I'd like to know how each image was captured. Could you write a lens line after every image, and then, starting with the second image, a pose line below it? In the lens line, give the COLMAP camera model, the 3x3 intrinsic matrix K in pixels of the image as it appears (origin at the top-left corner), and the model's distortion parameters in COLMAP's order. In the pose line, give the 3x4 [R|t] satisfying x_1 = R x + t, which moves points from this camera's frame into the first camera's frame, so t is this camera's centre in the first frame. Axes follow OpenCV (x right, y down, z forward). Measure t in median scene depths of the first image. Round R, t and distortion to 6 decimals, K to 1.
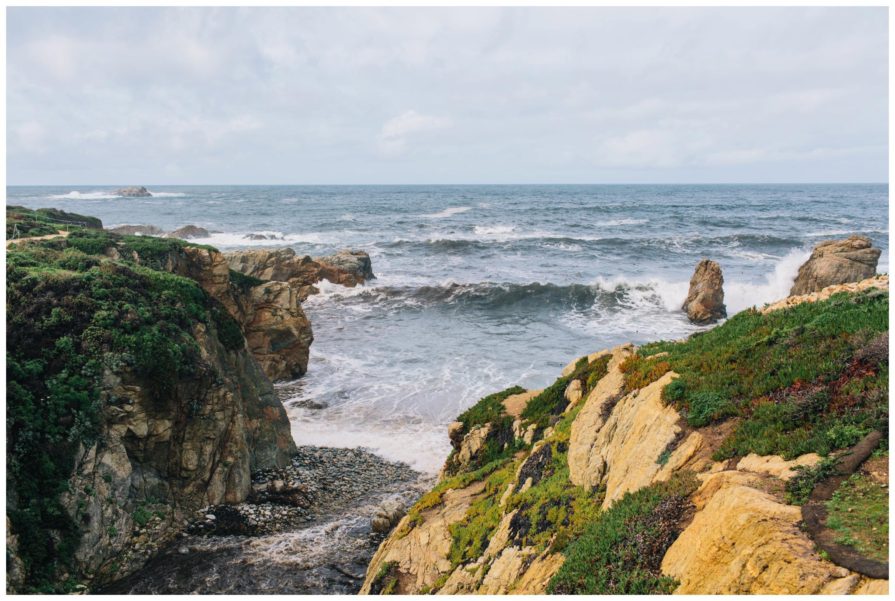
lens RADIAL K [[883.1, 0, 446.5], [0, 883.1, 278.6], [0, 0, 1]] dist [0.009280, -0.002768]
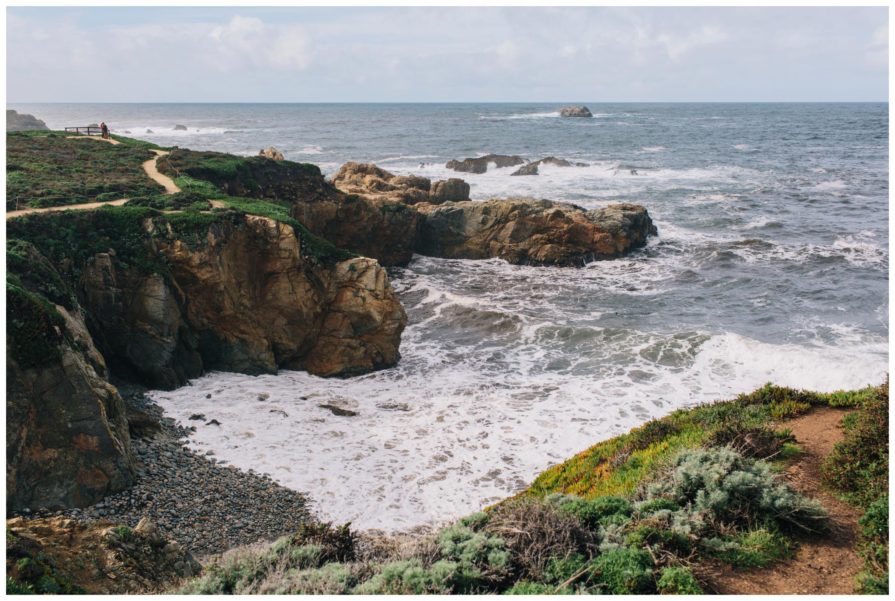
lens RADIAL K [[883.1, 0, 446.5], [0, 883.1, 278.6], [0, 0, 1]] dist [0.009280, -0.002768]
pose [[0.831700, 0.108878, -0.544445, 0.364522], [-0.052896, 0.991662, 0.117507, -0.085477], [0.552699, -0.068931, 0.830525, 0.310077]]
